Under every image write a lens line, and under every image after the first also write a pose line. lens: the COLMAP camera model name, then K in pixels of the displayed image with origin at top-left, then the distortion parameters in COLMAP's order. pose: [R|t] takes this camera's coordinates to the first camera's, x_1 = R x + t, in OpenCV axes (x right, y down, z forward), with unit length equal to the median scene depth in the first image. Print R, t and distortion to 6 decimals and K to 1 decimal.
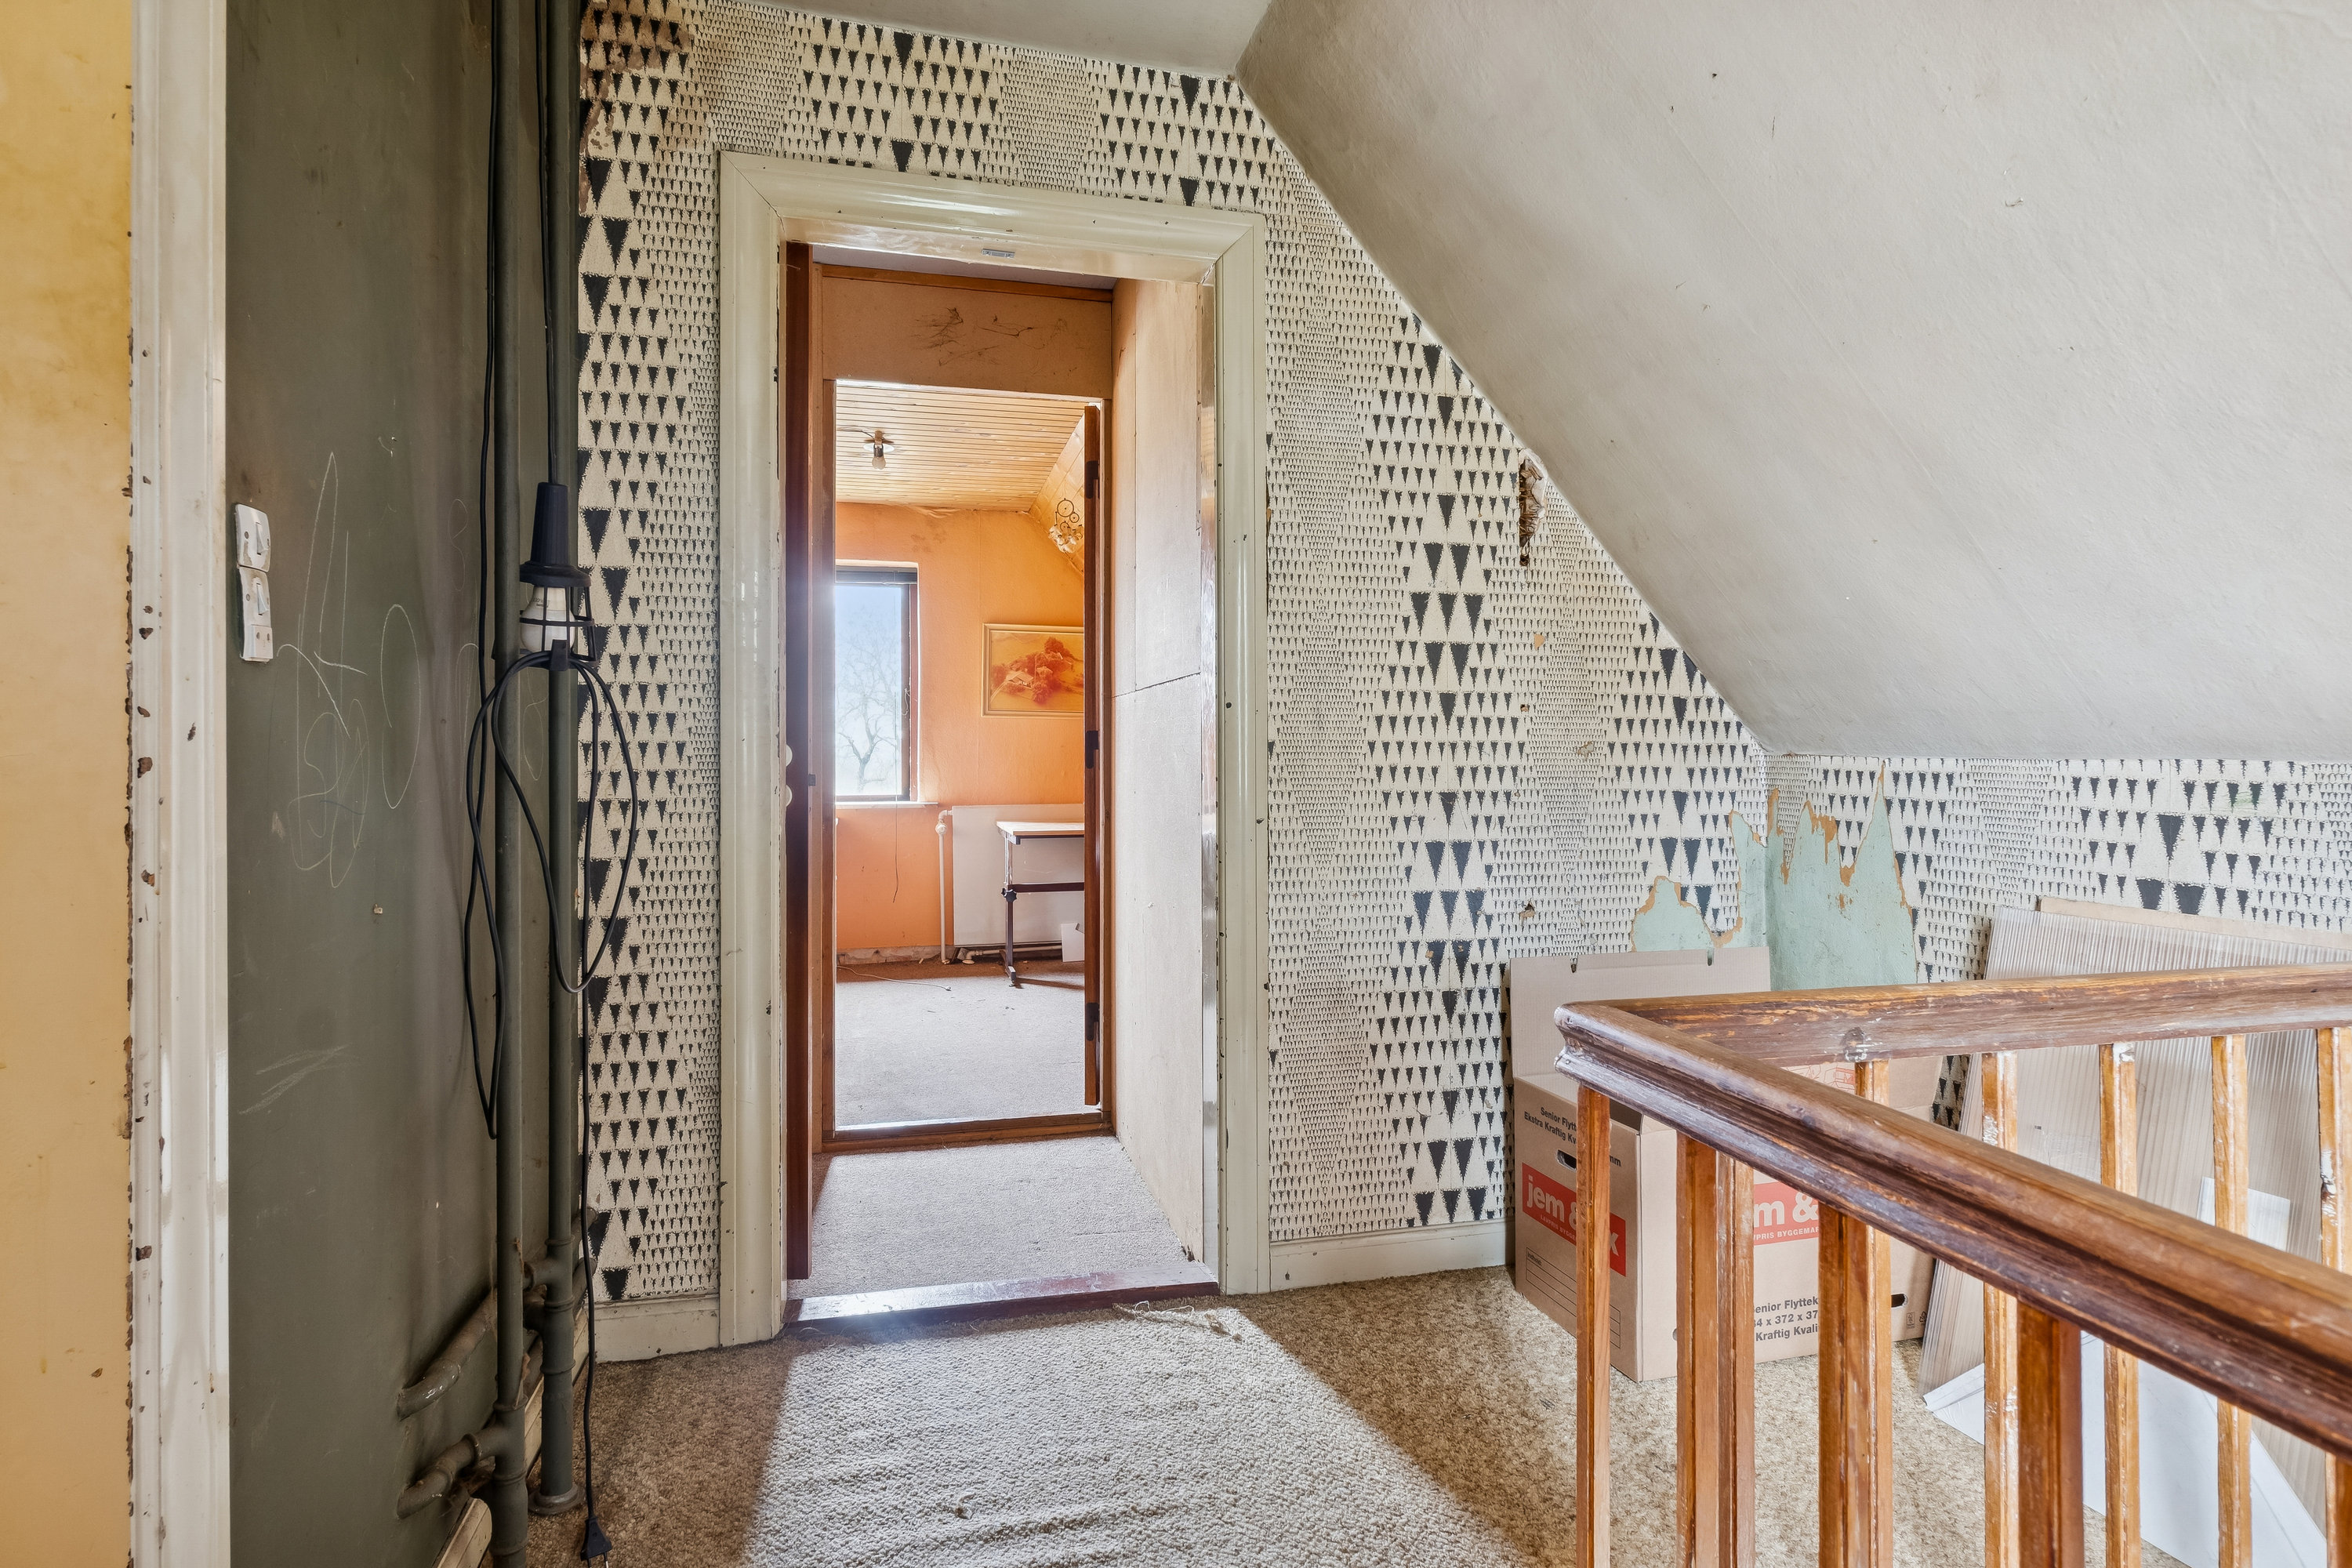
lens RADIAL K [[1263.8, 0, 1176.9], [0, 1263.8, 761.6], [0, 0, 1]] dist [-0.000650, -0.000002]
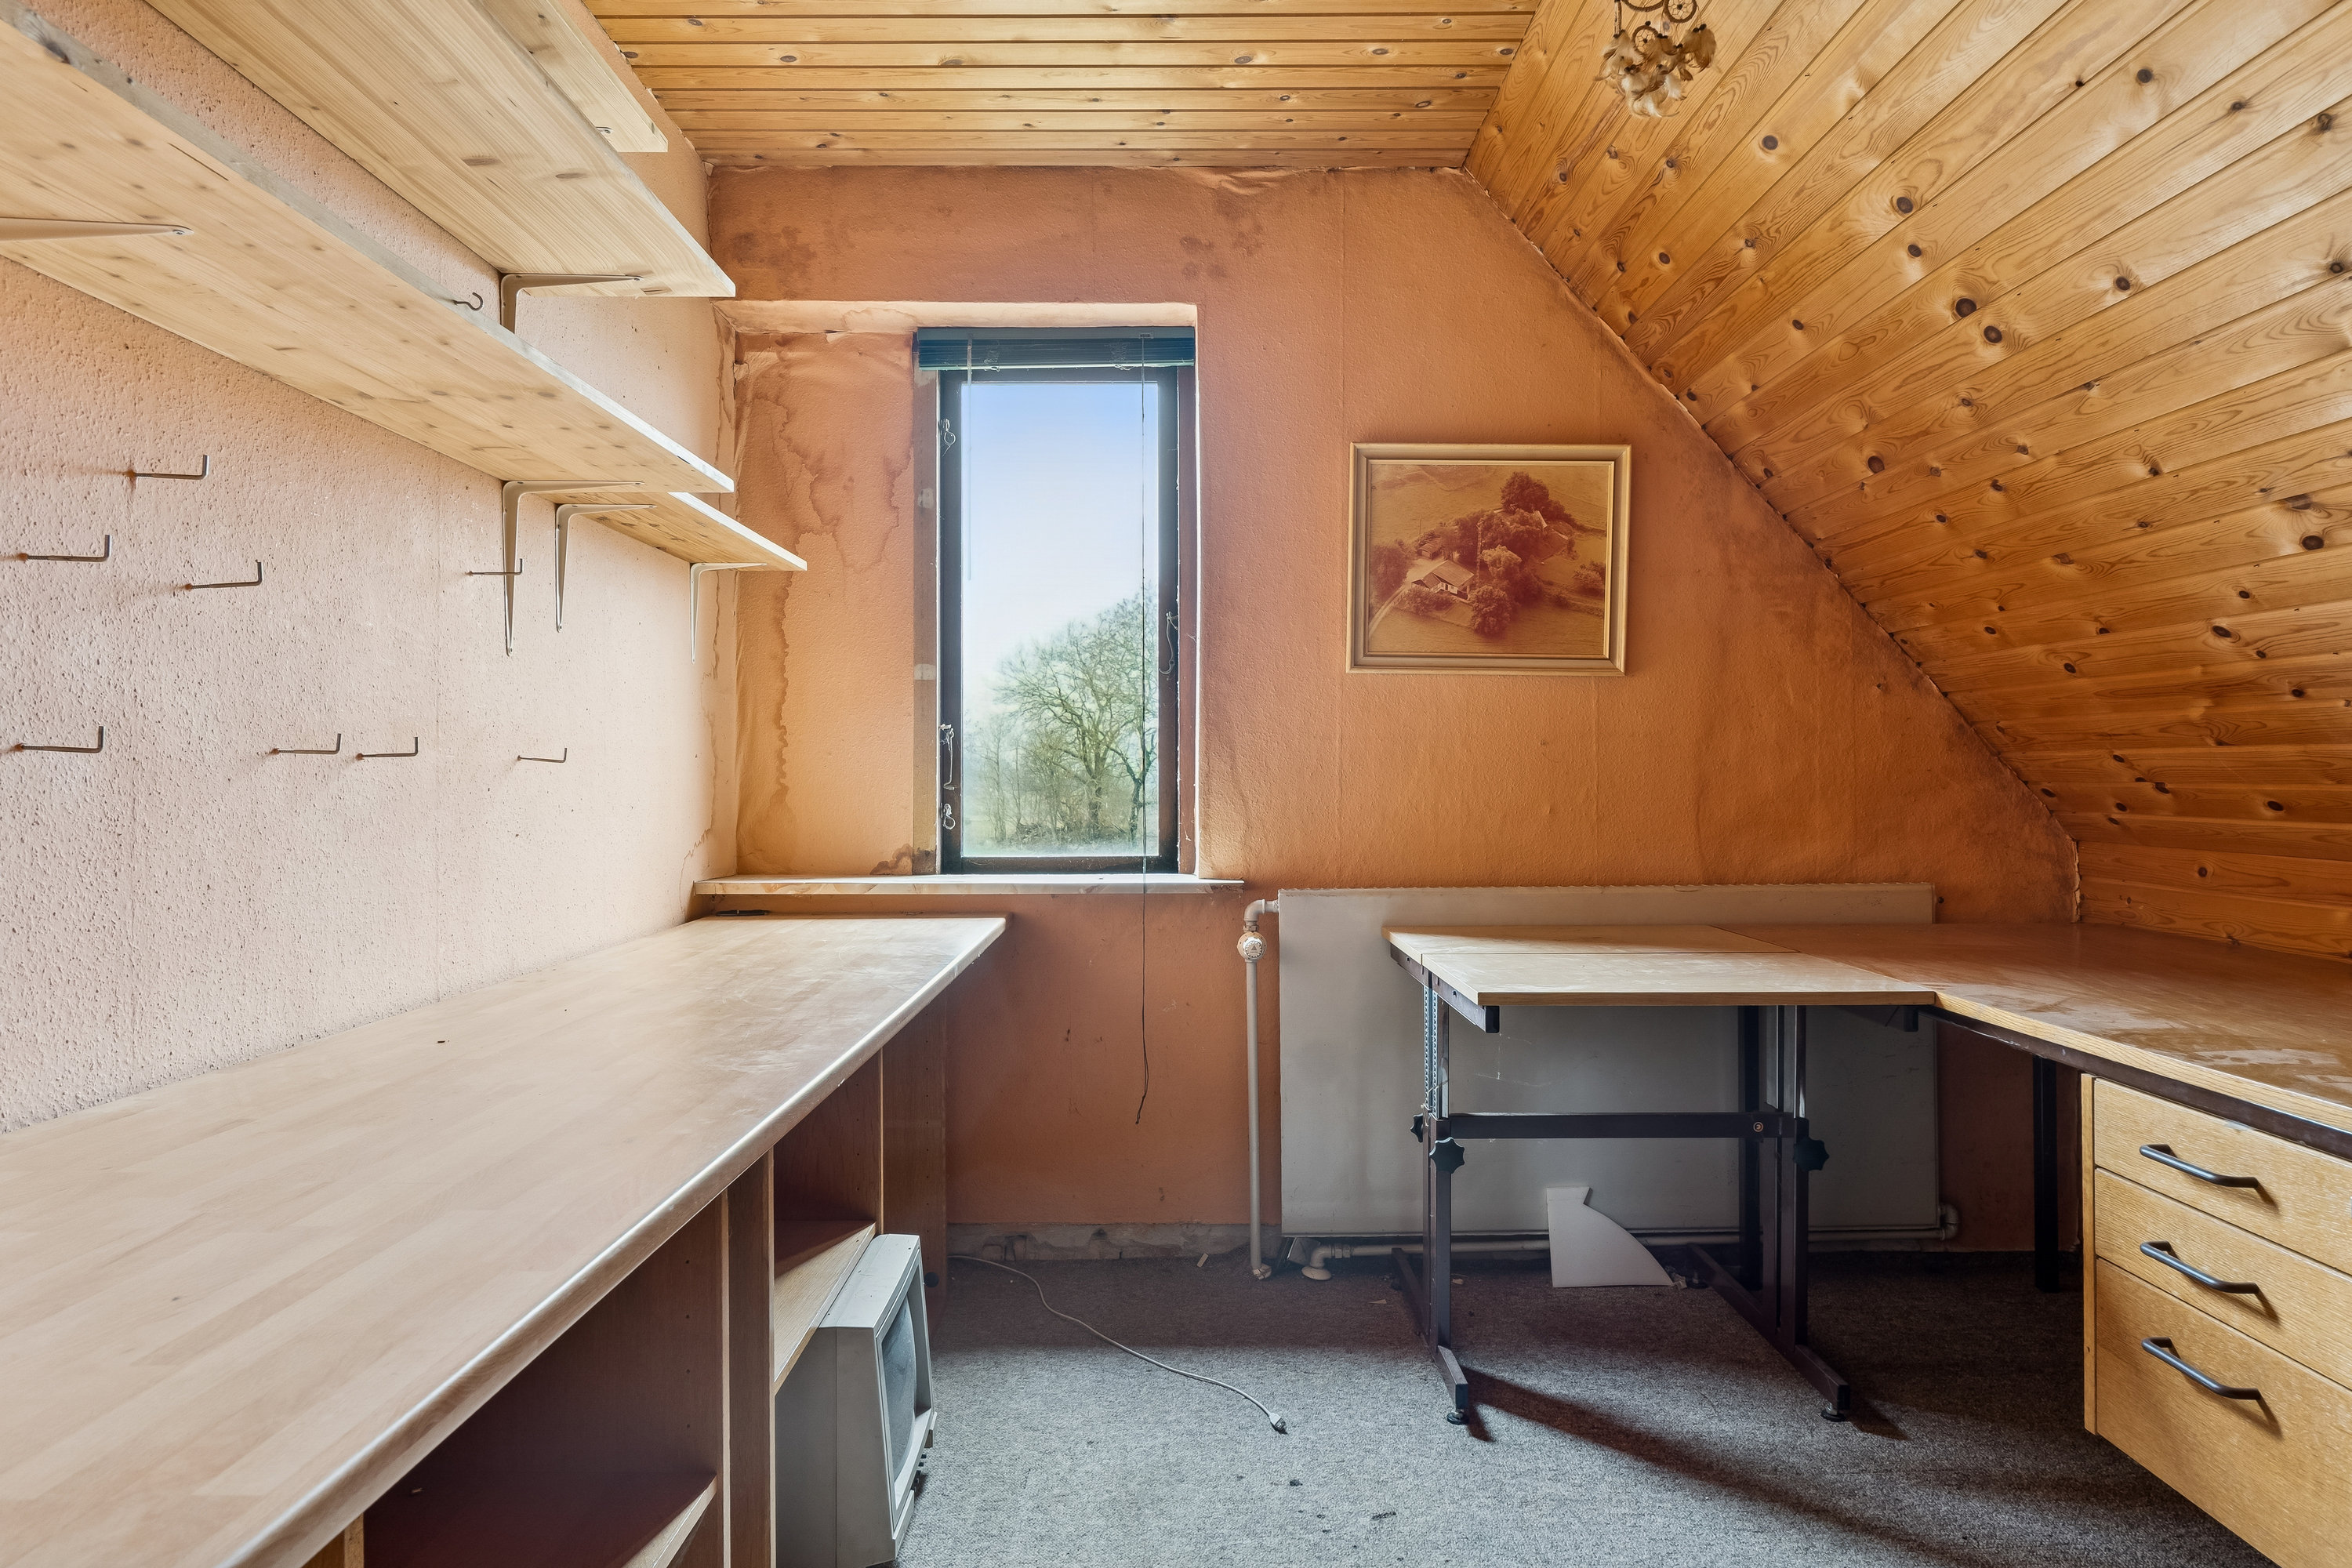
lens RADIAL K [[1417.8, 0, 1177.0], [0, 1417.8, 782.9], [0, 0, 1]] dist [-0.002702, 0.006417]
pose [[0.976272, 0.000697, -0.216546, -0.108534], [-0.000609, 1.000000, 0.000474, 0.000635], [0.216546, -0.000331, 0.976272, 0.536451]]
